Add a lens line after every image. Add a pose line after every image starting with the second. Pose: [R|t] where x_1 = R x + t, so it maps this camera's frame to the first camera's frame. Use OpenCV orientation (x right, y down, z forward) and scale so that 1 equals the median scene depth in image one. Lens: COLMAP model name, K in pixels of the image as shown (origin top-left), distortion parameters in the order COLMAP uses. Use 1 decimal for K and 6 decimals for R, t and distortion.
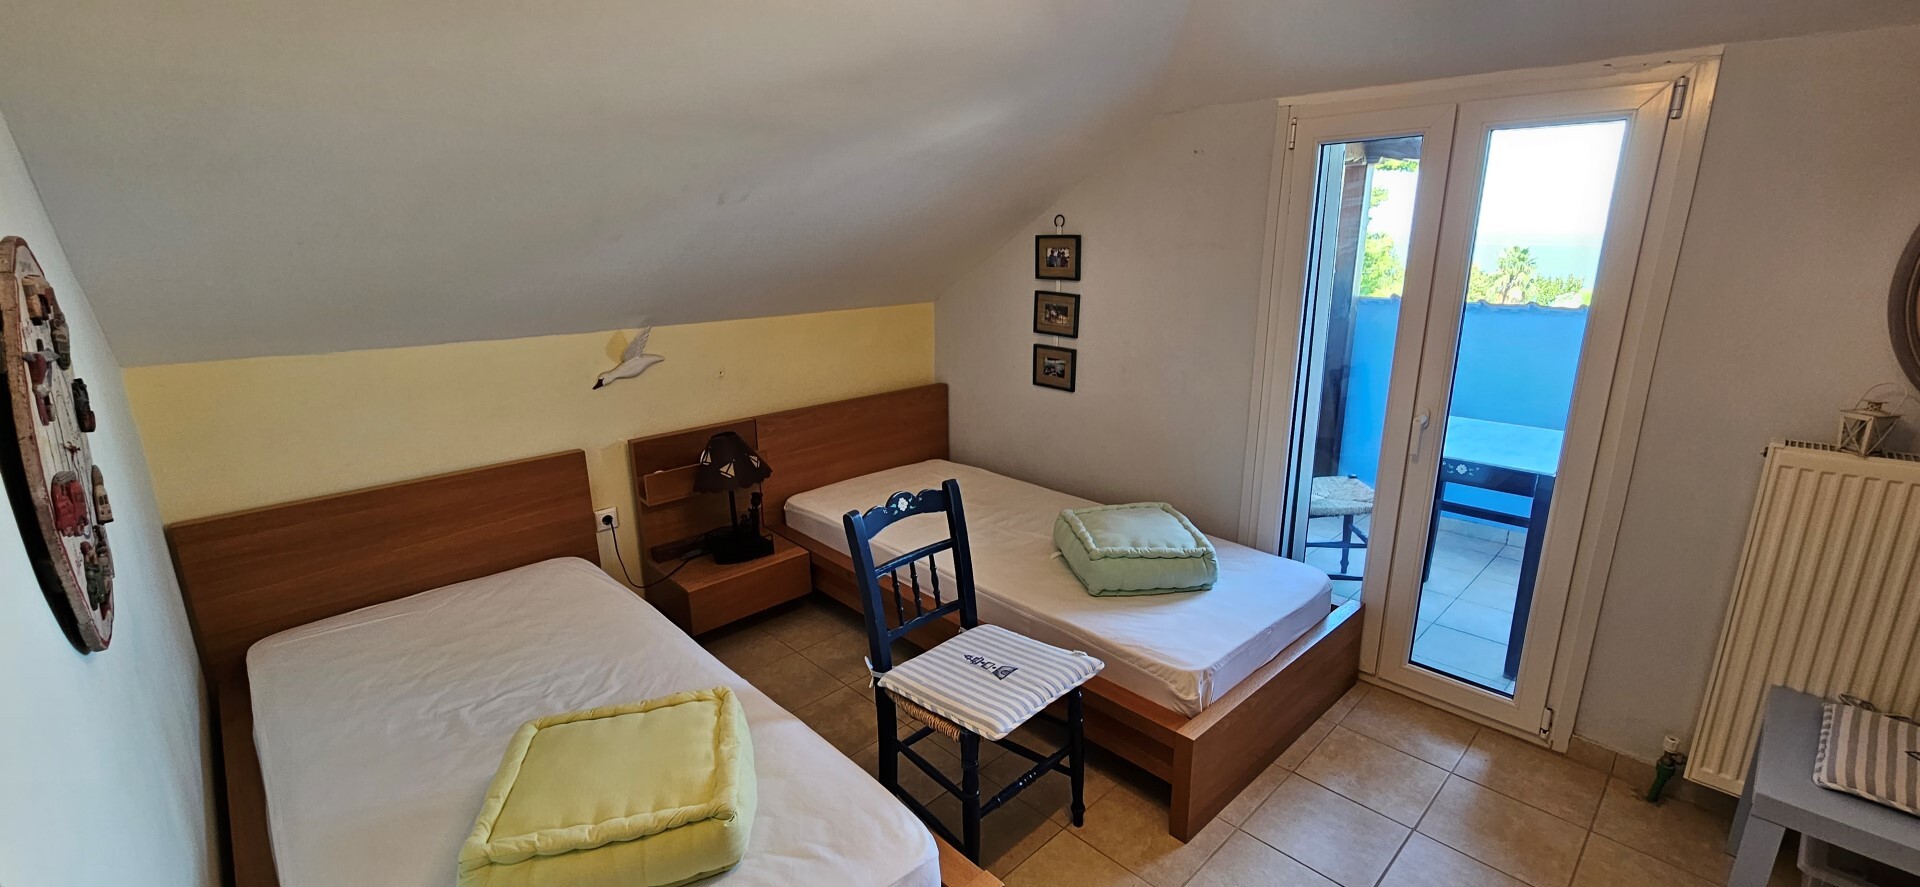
lens RADIAL K [[793.5, 0, 960.0], [0, 793.5, 443.5], [0, 0, 1]] dist [-0.001979, -0.000510]
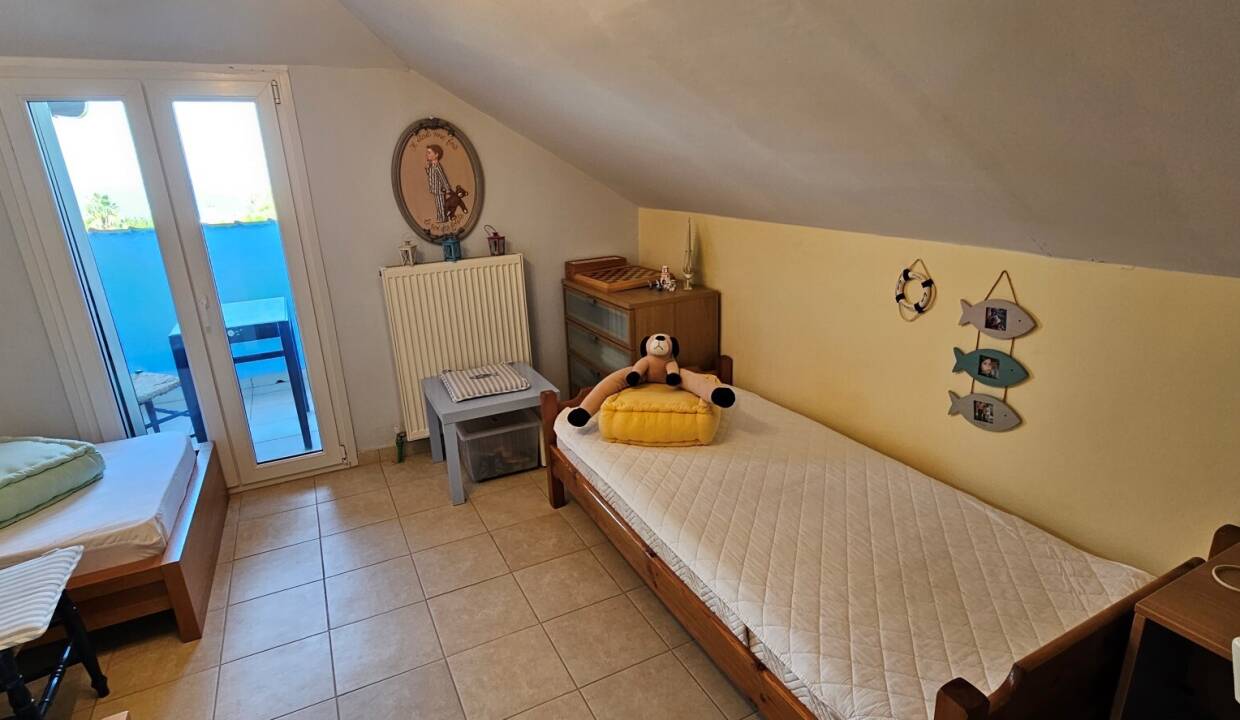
lens RADIAL K [[660.8, 0, 631.5], [0, 660.8, 375.8], [0, 0, 1]] dist [0.000229, -0.000448]
pose [[0.280562, -0.301646, 0.911205, -0.360983], [0.278907, 0.933992, 0.223314, 0.046553], [-0.918420, 0.191488, 0.346174, -0.116572]]
